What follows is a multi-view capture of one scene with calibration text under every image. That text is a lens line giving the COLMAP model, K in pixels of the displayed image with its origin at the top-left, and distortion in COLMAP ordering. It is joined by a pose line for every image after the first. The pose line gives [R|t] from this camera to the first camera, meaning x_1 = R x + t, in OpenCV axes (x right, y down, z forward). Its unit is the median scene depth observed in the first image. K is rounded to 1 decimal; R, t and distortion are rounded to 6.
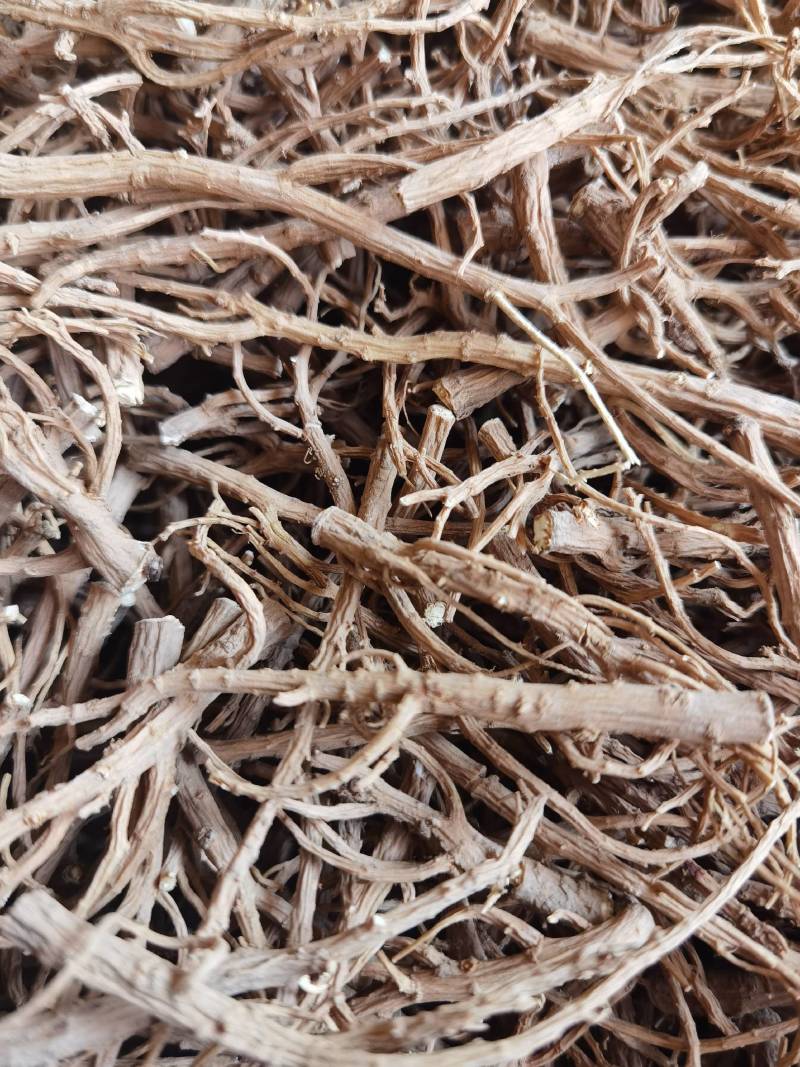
lens RADIAL K [[1047.6, 0, 398.9], [0, 1047.6, 557.3], [0, 0, 1]] dist [-0.067359, 0.123934]
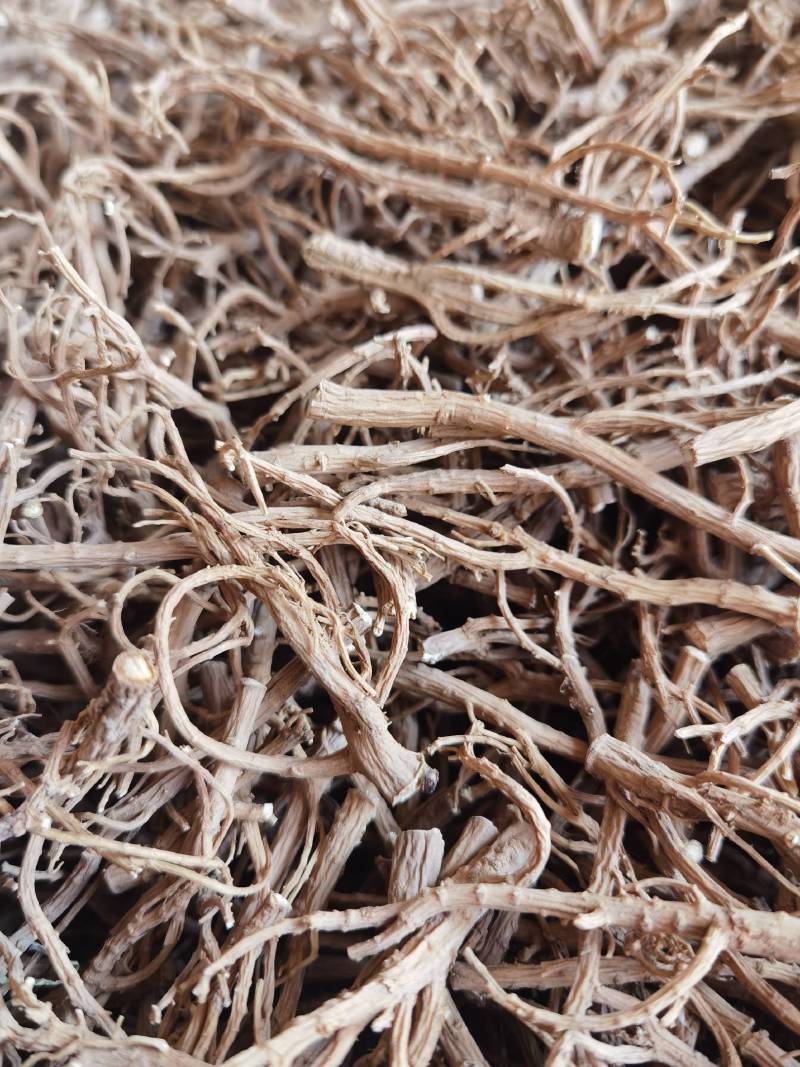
lens RADIAL K [[1047.6, 0, 398.9], [0, 1047.6, 557.3], [0, 0, 1]] dist [-0.067359, 0.123934]
pose [[0.995839, 0.088555, -0.021531, -0.250934], [-0.091131, 0.965400, -0.244331, 0.050981], [-0.000851, 0.245277, 0.969453, -0.030007]]
